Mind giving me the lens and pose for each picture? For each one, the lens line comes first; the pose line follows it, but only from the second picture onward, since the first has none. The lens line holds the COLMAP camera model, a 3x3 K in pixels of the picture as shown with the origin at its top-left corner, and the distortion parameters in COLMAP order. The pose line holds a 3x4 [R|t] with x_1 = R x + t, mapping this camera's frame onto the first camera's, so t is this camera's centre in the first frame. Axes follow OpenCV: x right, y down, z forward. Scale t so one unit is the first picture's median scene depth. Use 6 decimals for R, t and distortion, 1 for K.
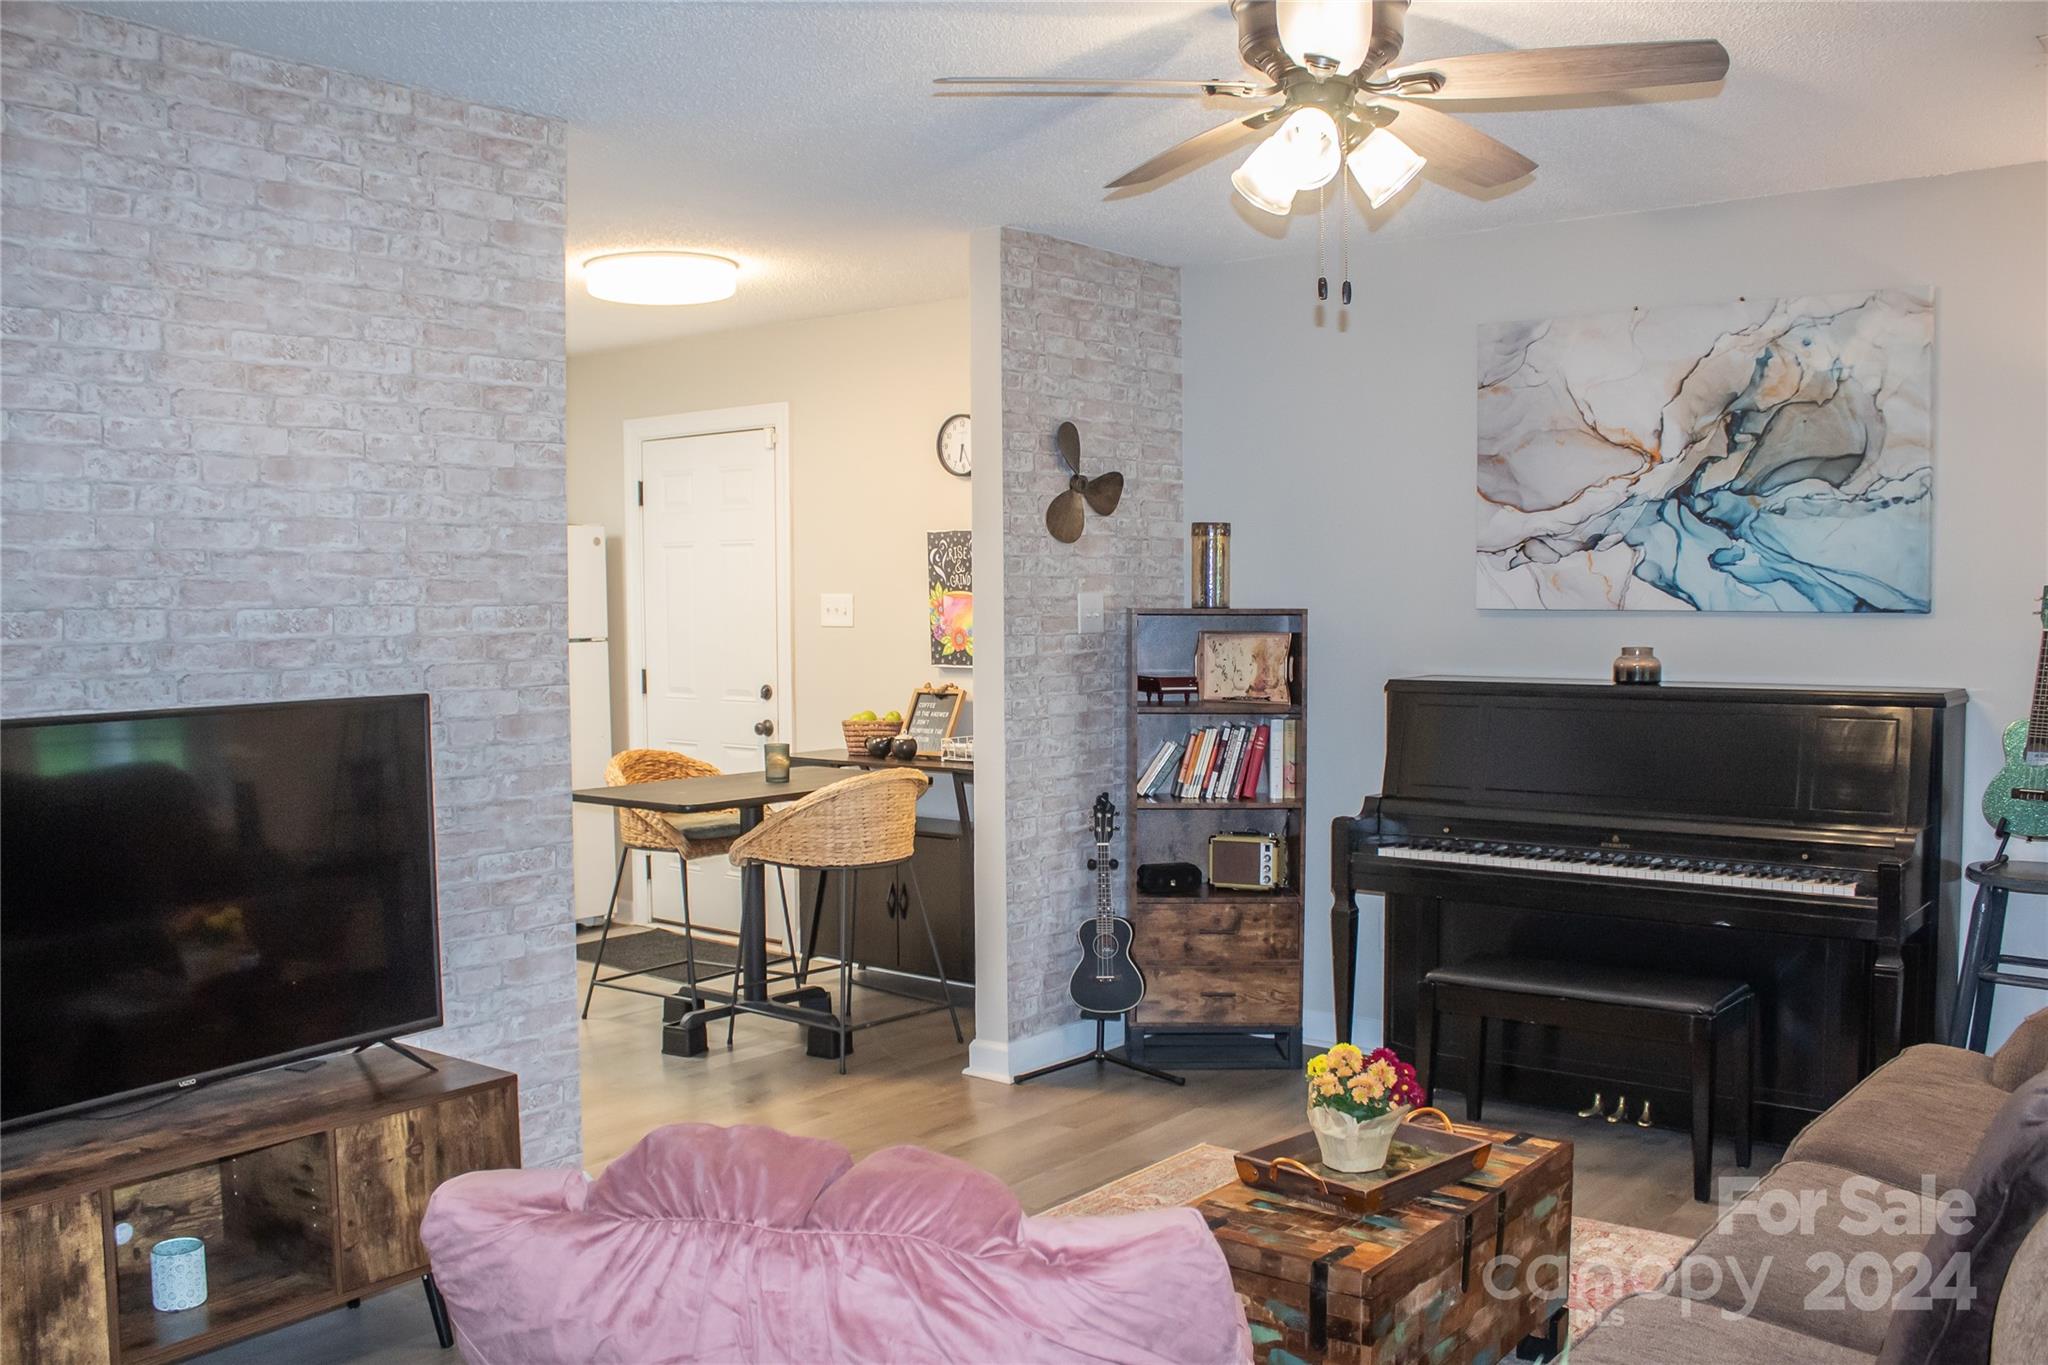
lens RADIAL K [[1762.1, 0, 959.8], [0, 1762.1, 687.4], [0, 0, 1]] dist [-0.162701, 0.092252]
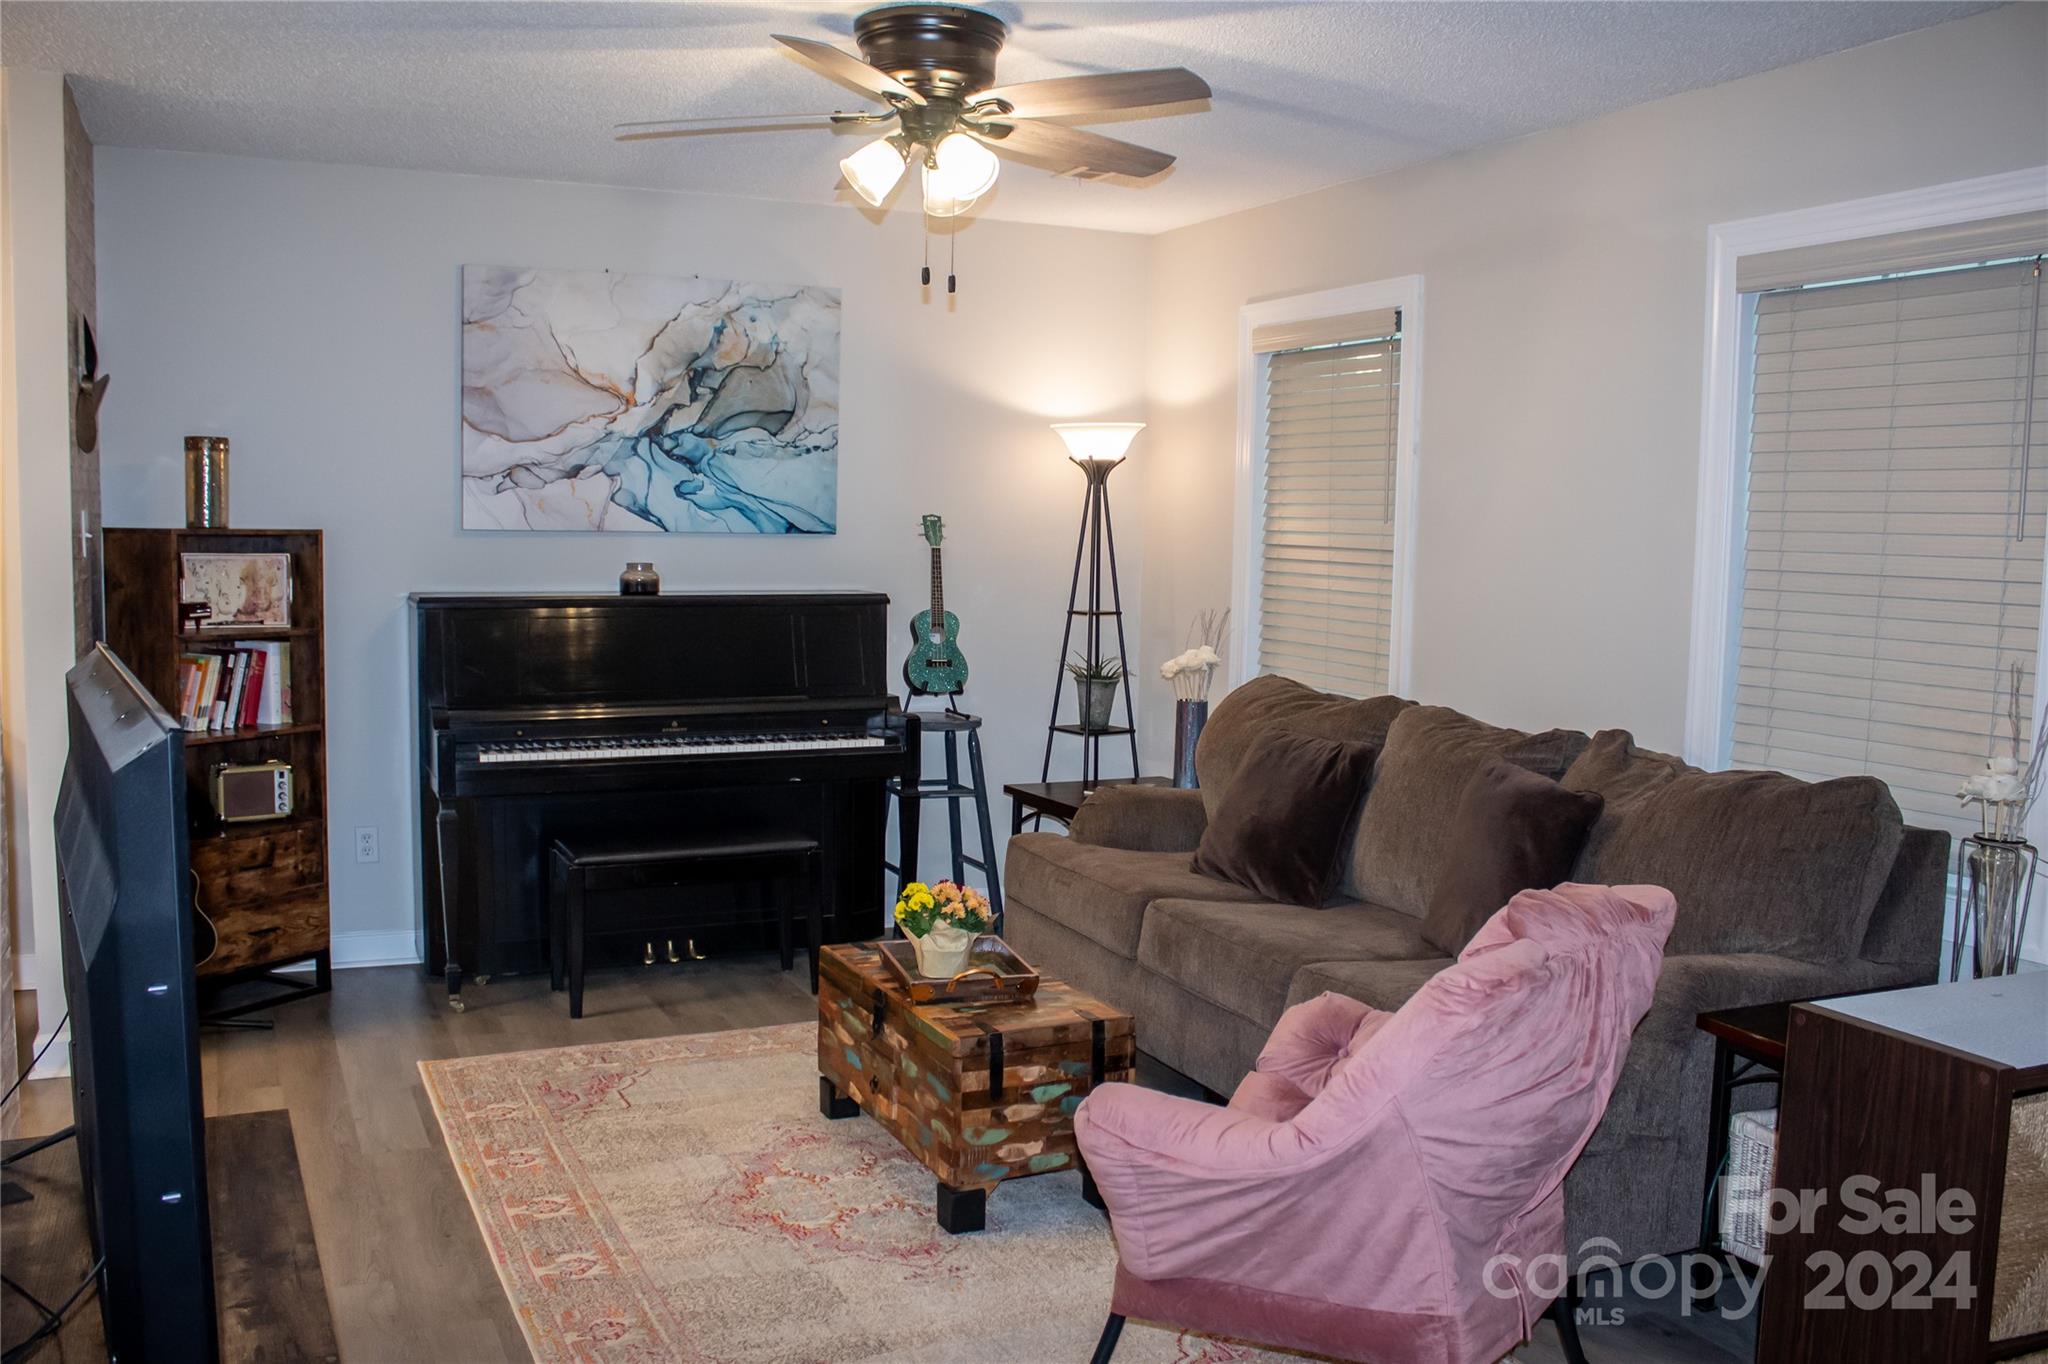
lens RADIAL K [[1762.1, 0, 959.8], [0, 1762.1, 686.9], [0, 0, 1]] dist [-0.162701, 0.092252]
pose [[0.445840, -0.071472, 0.892255, -0.577798], [0.026378, 0.997423, 0.066716, -0.012669], [-0.894724, -0.006209, 0.446576, 0.265216]]
